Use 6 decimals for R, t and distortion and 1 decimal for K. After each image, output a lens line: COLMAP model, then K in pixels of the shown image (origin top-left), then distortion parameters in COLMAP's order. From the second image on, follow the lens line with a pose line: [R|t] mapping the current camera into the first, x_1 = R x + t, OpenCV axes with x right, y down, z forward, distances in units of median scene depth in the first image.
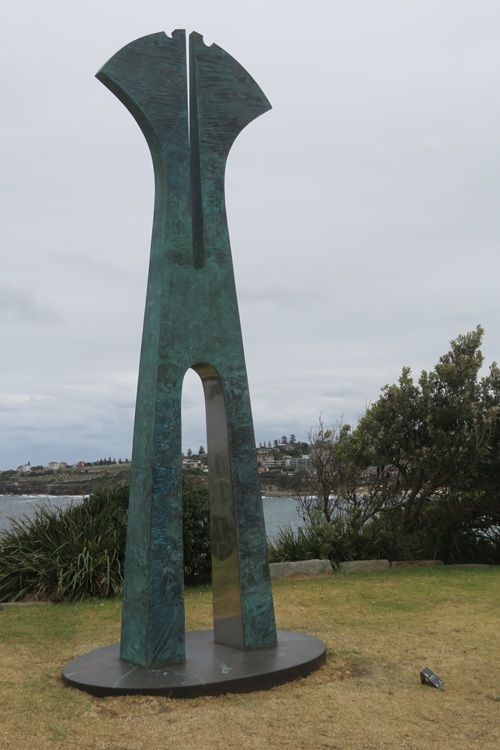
lens RADIAL K [[820.4, 0, 250.0], [0, 820.4, 375.0], [0, 0, 1]] dist [0.073750, -0.002872]
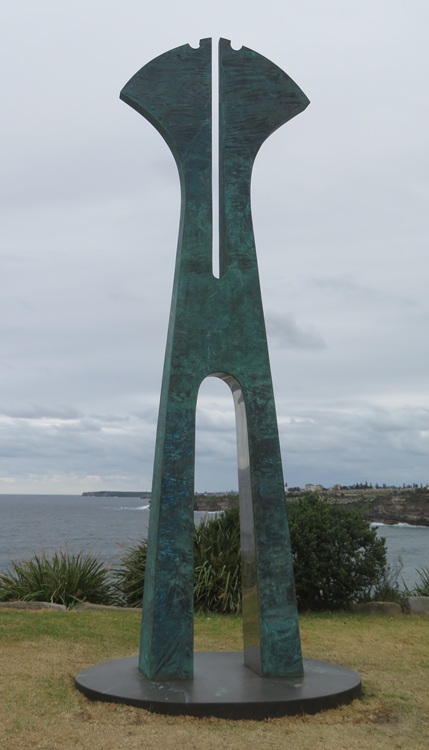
lens RADIAL K [[819.8, 0, 169.9], [0, 819.8, 374.2], [0, 0, 1]] dist [0.067803, 0.003663]
pose [[0.918458, -0.016876, -0.395159, 0.267433], [0.005373, 0.999529, -0.030198, 0.016499], [0.395483, 0.025612, 0.918116, 0.082335]]
